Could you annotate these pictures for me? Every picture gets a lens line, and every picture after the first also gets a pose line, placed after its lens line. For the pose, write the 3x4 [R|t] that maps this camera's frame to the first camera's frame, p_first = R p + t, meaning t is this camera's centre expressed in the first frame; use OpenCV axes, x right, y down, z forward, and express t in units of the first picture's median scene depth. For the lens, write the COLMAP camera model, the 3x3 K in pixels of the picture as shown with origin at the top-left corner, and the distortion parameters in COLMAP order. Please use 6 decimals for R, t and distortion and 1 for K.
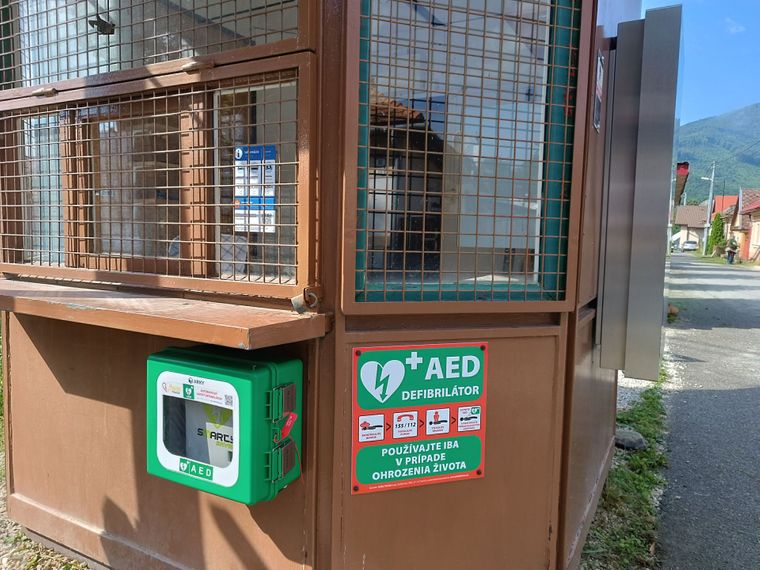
lens RADIAL K [[549.4, 0, 380.0], [0, 549.4, 285.0], [0, 0, 1]] dist [0.005797, 0.001051]
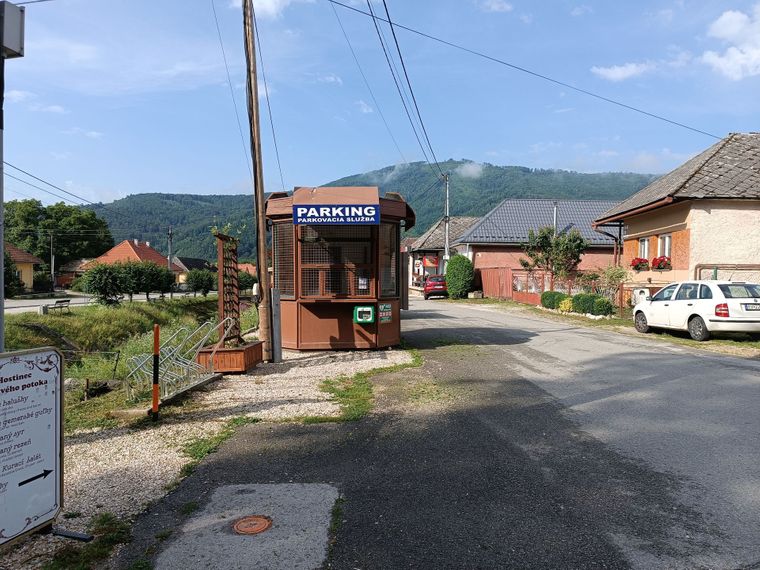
lens RADIAL K [[549.4, 0, 380.0], [0, 549.4, 285.0], [0, 0, 1]] dist [0.005797, 0.001051]
pose [[0.843293, -0.034592, 0.536340, -3.834201], [0.072756, 0.996088, -0.050152, 0.225980], [-0.532507, 0.081315, 0.842511, -5.072558]]
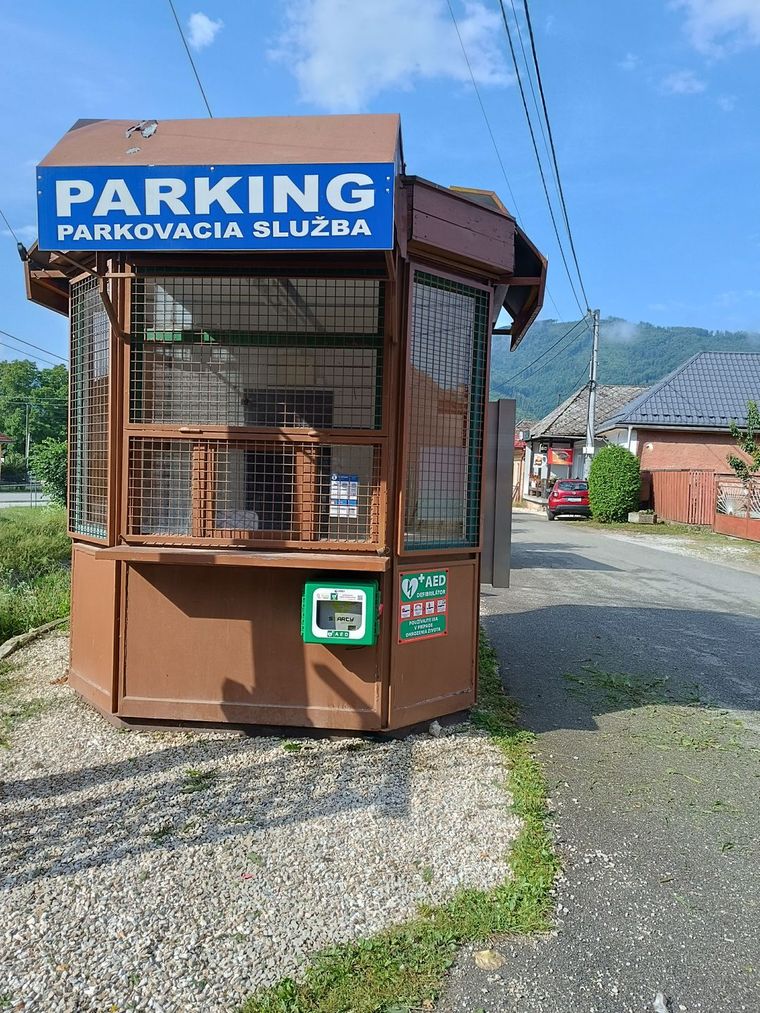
lens RADIAL K [[732.3, 0, 380.0], [0, 732.3, 506.5], [0, 0, 1]] dist [0.005797, 0.001051]
pose [[0.911368, -0.011303, 0.411437, -1.194019], [0.026682, 0.999143, -0.031655, -0.049430], [-0.410726, 0.039828, 0.910889, -1.446510]]
